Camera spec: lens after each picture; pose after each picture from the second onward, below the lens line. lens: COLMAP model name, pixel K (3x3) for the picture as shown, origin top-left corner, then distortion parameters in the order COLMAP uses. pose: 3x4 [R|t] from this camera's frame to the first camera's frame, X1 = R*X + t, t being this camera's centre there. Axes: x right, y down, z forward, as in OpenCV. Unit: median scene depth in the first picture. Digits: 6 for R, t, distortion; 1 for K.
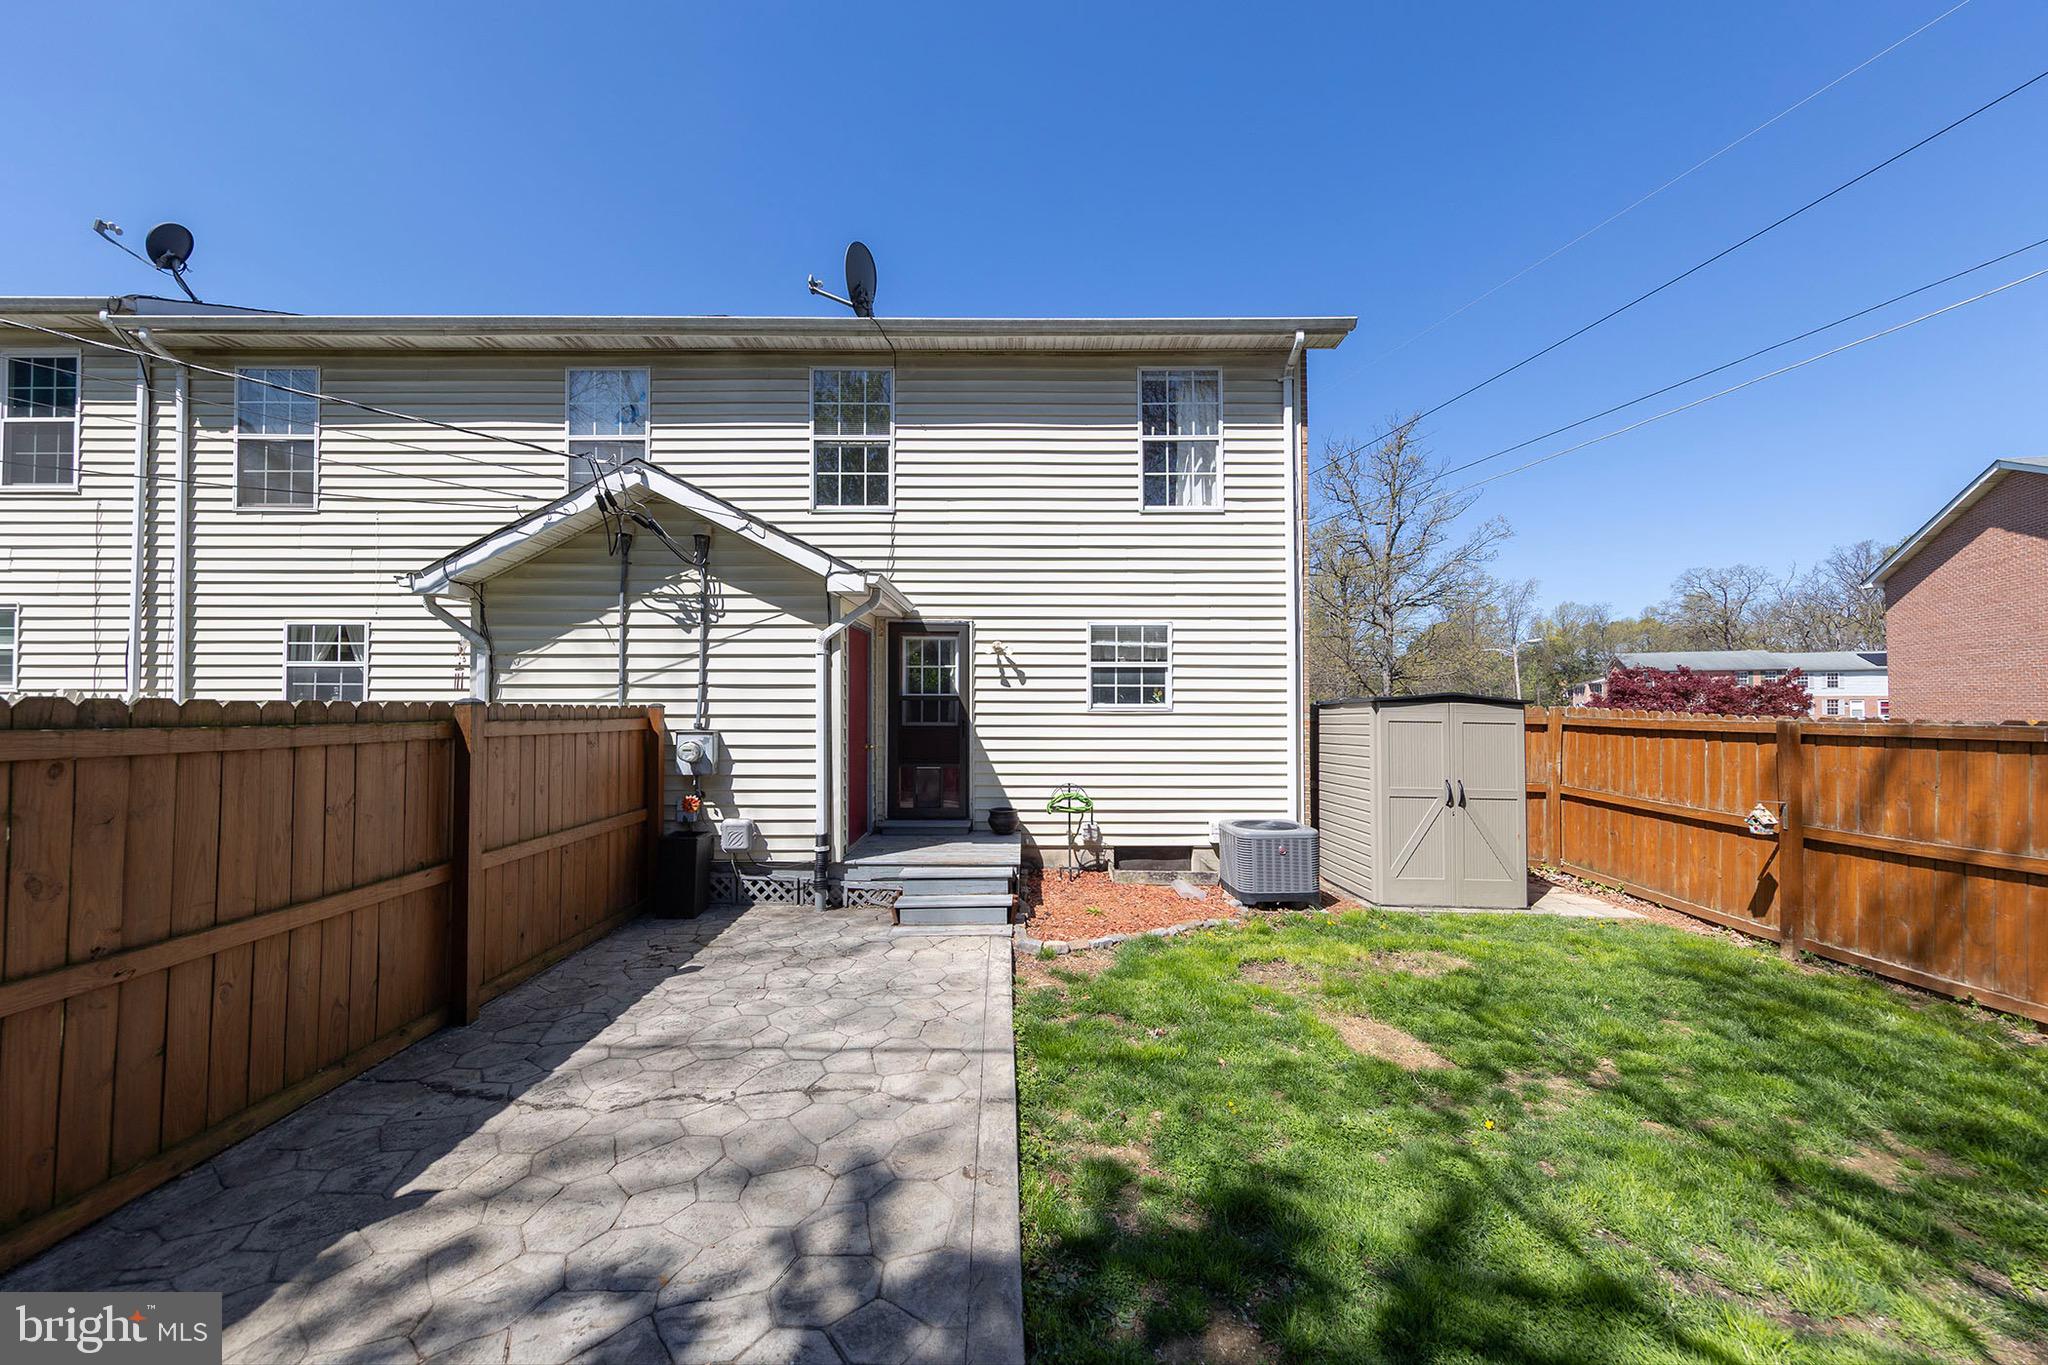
lens RADIAL K [[725.1, 0, 999.0], [0, 725.1, 681.2], [0, 0, 1]] dist [0.006460, -0.000193]
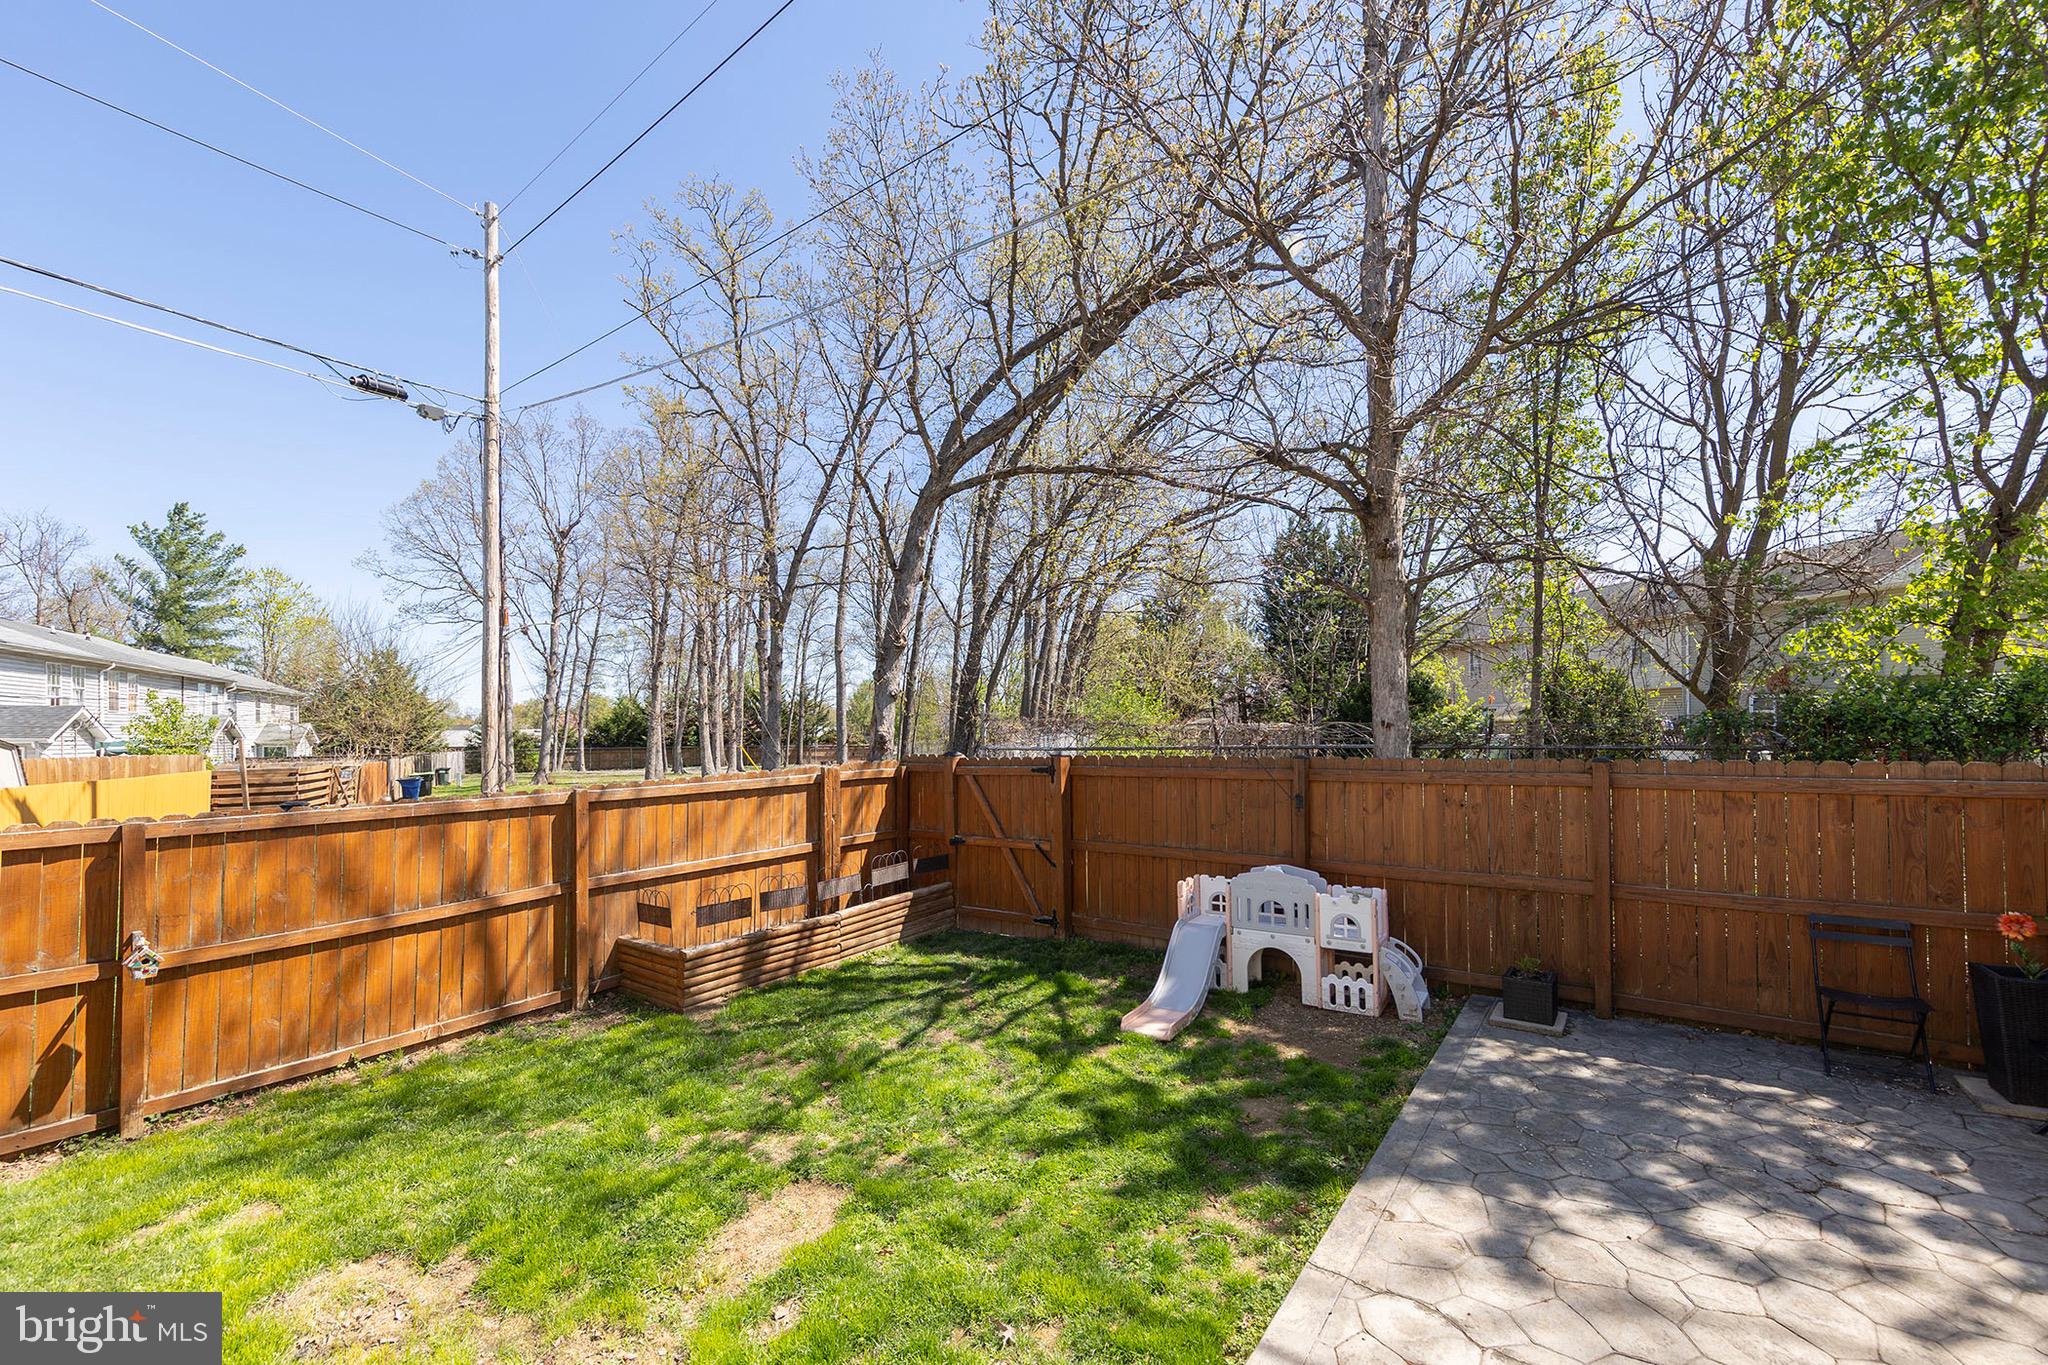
lens RADIAL K [[805.4, 0, 1017.7], [0, 805.4, 706.8], [0, 0, 1]] dist [0.006495, 0.000126]
pose [[-0.797430, 0.027473, 0.602786, -0.122298], [-0.005757, 0.998571, -0.053127, -0.018083], [-0.603384, -0.045835, -0.796132, 0.831275]]
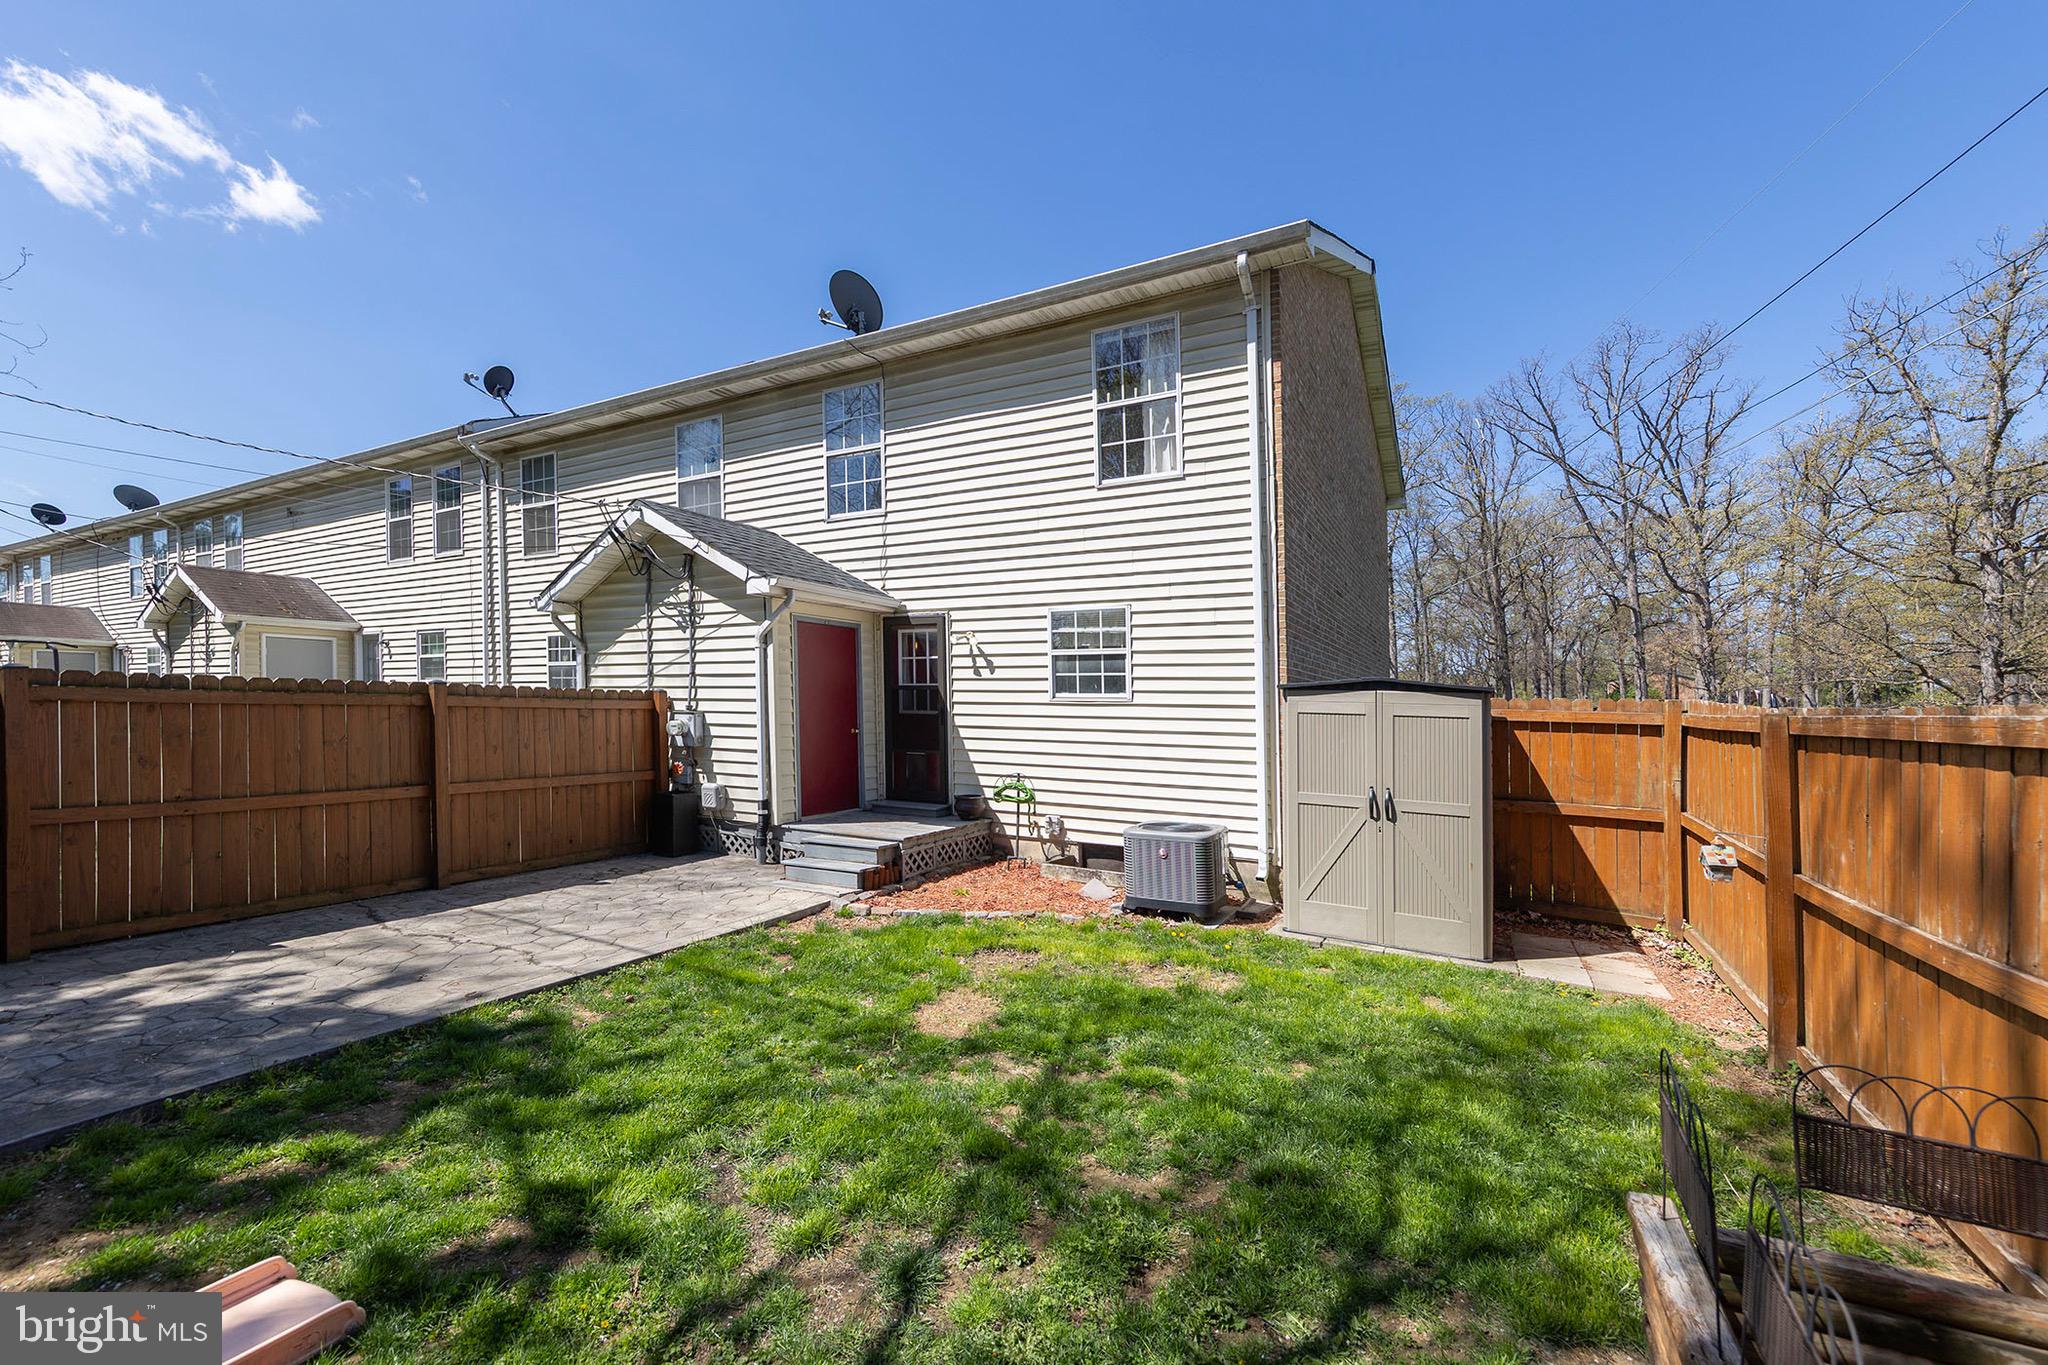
lens RADIAL K [[805.4, 0, 1017.7], [0, 805.4, 706.8], [0, 0, 1]] dist [0.006495, 0.000126]
pose [[0.885117, 0.010532, -0.465249, 0.593892], [0.003494, 0.999565, 0.029274, 0.017806], [0.465355, -0.027536, 0.884696, 0.028865]]
